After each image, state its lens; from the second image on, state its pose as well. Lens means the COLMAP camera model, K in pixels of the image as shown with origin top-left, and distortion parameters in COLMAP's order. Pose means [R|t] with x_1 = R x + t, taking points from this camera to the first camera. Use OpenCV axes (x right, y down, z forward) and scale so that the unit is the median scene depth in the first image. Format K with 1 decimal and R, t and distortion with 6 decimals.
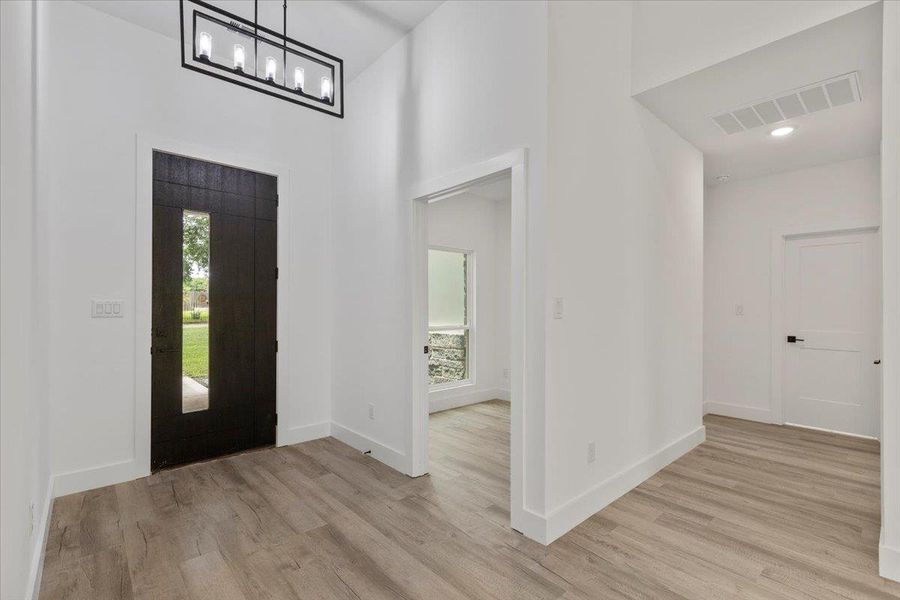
lens RADIAL K [[406.5, 0, 450.6], [0, 406.5, 304.3], [0, 0, 1]] dist [0.004148, 0.000390]
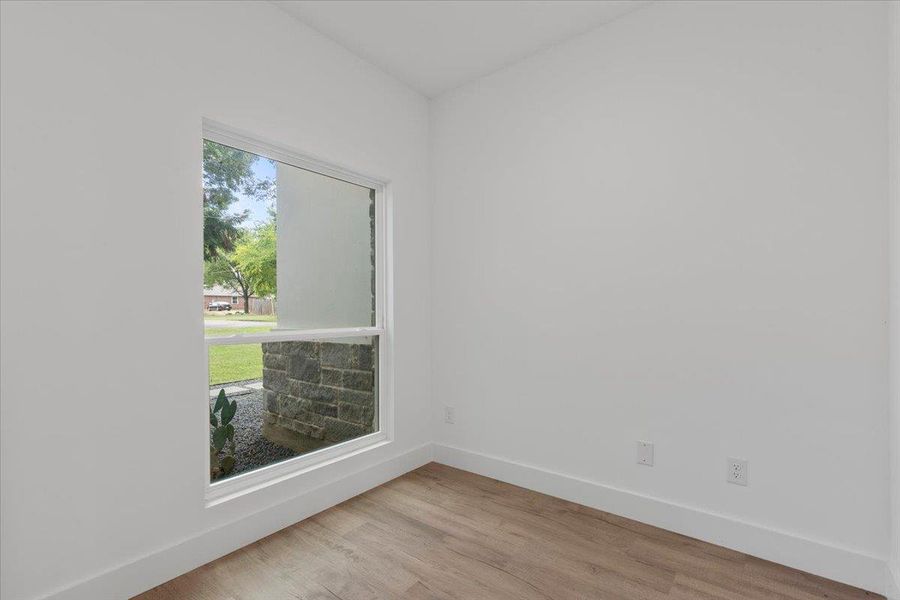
lens RADIAL K [[406.5, 0, 451.5], [0, 406.5, 304.9], [0, 0, 1]] dist [0.004148, 0.000390]
pose [[0.985405, -0.009237, 0.169976, 0.047038], [0.009074, 0.999957, 0.001740, 0.022637], [-0.169985, -0.000172, 0.985447, 0.469672]]
